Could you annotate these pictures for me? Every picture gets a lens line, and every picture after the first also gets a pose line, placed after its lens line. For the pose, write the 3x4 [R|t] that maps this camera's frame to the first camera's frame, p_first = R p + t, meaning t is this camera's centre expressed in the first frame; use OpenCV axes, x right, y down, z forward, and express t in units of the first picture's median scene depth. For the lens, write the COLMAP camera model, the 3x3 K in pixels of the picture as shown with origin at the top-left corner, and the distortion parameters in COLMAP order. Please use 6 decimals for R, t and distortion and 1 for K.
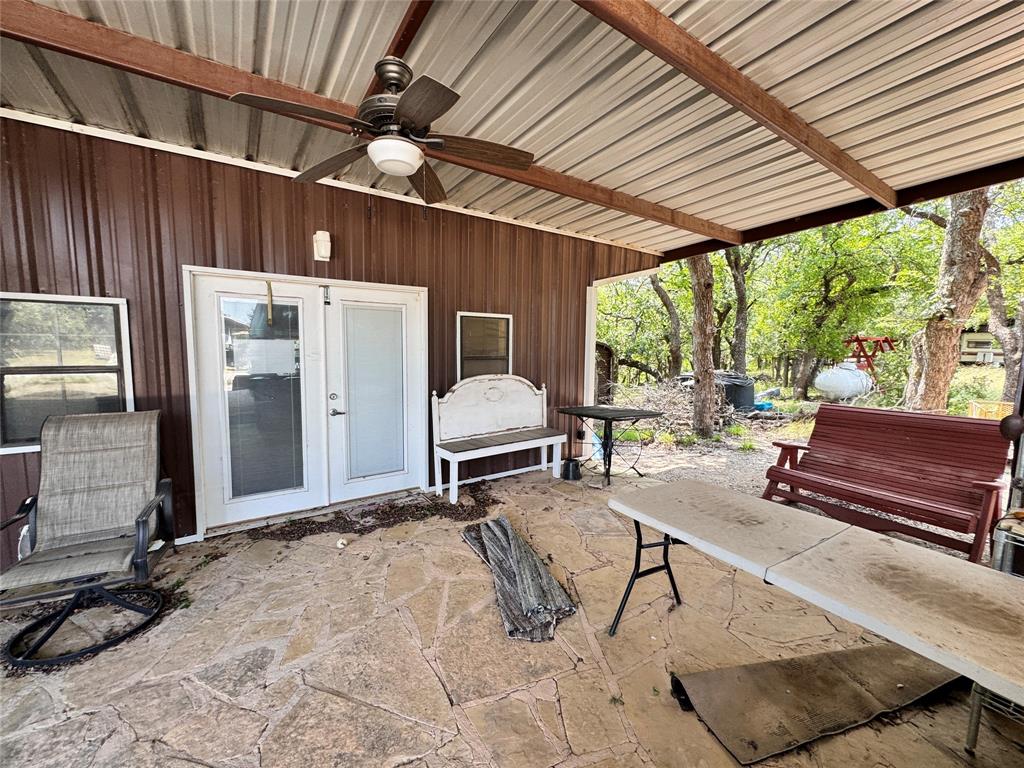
lens RADIAL K [[404.5, 0, 511.3], [0, 404.5, 387.2], [0, 0, 1]] dist [-0.002036, -0.000592]
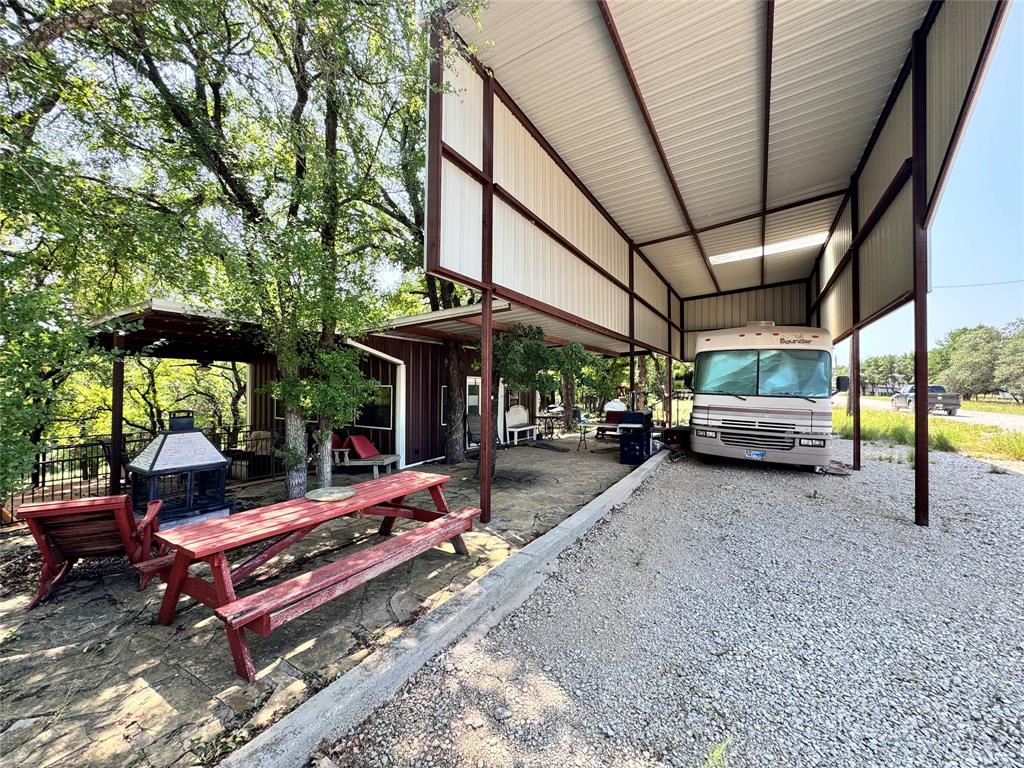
lens RADIAL K [[404.5, 0, 512.8], [0, 404.5, 386.4], [0, 0, 1]] dist [-0.002036, -0.000592]
pose [[0.911895, -0.004000, 0.410405, -1.447812], [0.044301, 0.995069, -0.088737, 0.102890], [-0.408027, 0.099100, 0.907576, -1.937341]]
